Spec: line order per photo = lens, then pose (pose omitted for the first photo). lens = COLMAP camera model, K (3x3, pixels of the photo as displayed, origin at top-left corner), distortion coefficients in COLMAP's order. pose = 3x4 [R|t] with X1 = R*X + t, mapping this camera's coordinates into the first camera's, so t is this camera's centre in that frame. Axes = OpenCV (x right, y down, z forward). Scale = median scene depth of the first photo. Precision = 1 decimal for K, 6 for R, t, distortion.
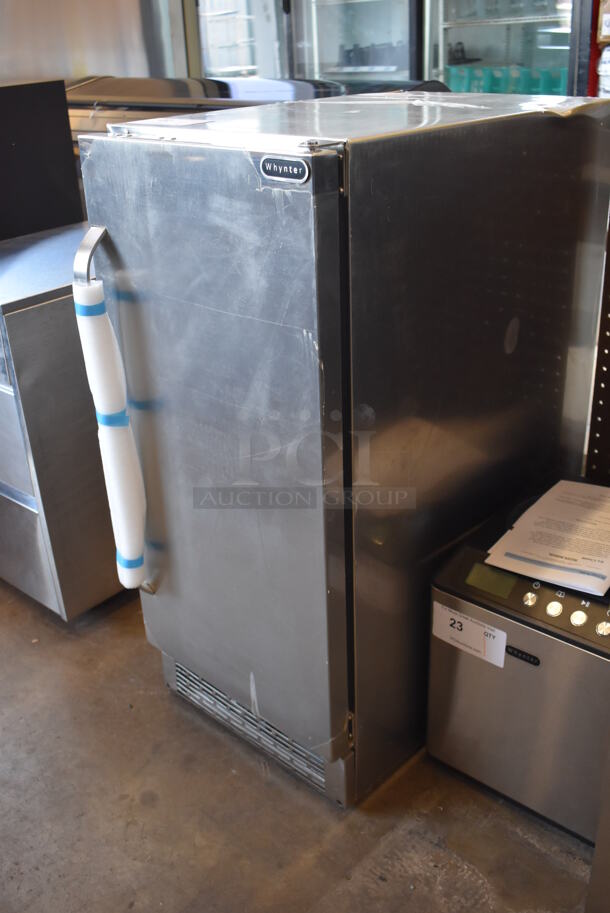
lens RADIAL K [[894.5, 0, 307.7], [0, 894.5, 456.8], [0, 0, 1]] dist [-0.071611, 0.000000]
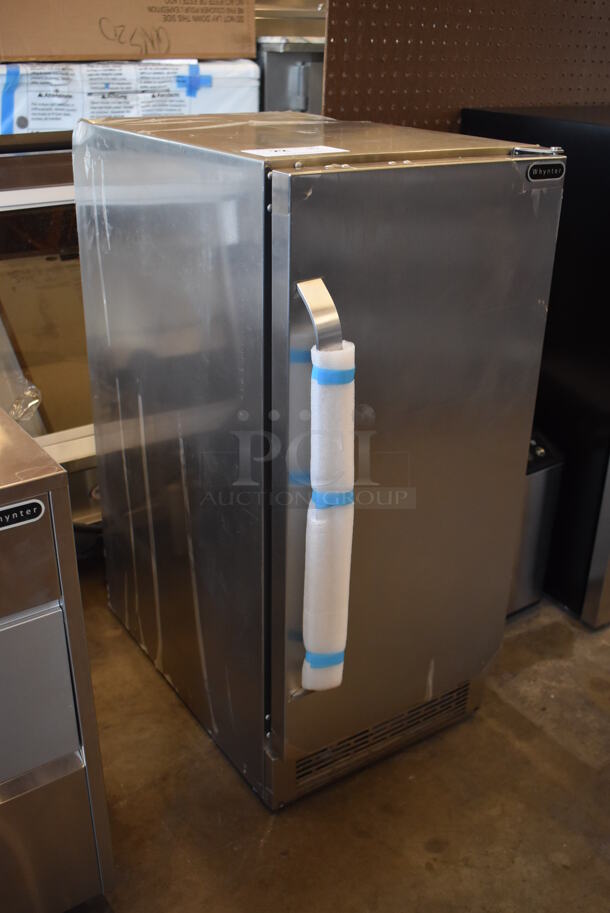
lens RADIAL K [[894.5, 0, 305.9], [0, 894.5, 456.0], [0, 0, 1]] dist [-0.071611, 0.000000]
pose [[0.234021, -0.376972, 0.896173, -1.068996], [0.400931, 0.877161, 0.264278, -0.344572], [-0.885714, 0.297457, 0.356414, 0.771721]]
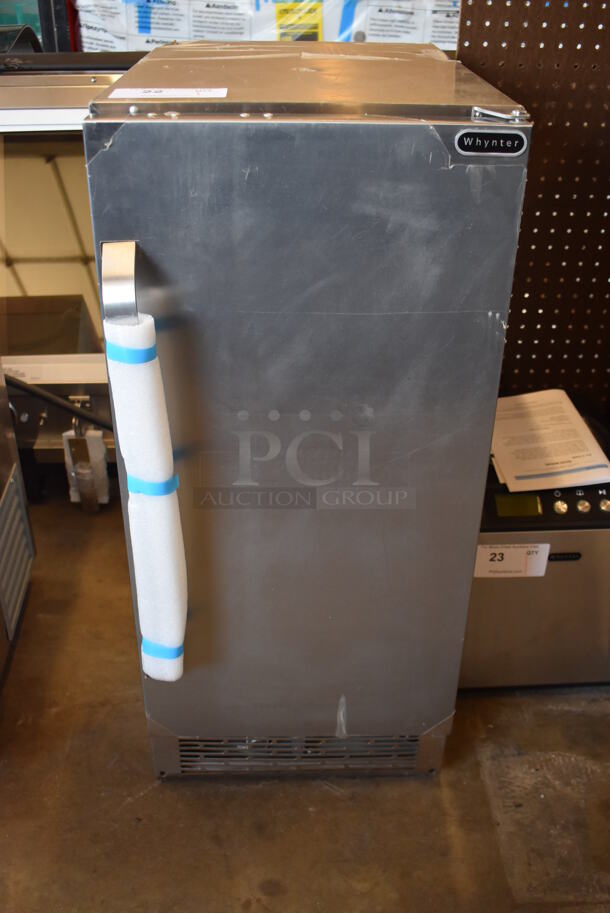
lens RADIAL K [[894.5, 0, 306.9], [0, 894.5, 455.6], [0, 0, 1]] dist [-0.071611, 0.000000]
pose [[0.711997, -0.315595, 0.627265, -0.660192], [0.271389, 0.947570, 0.168701, -0.176945], [-0.647618, 0.050119, 0.760315, 0.352583]]
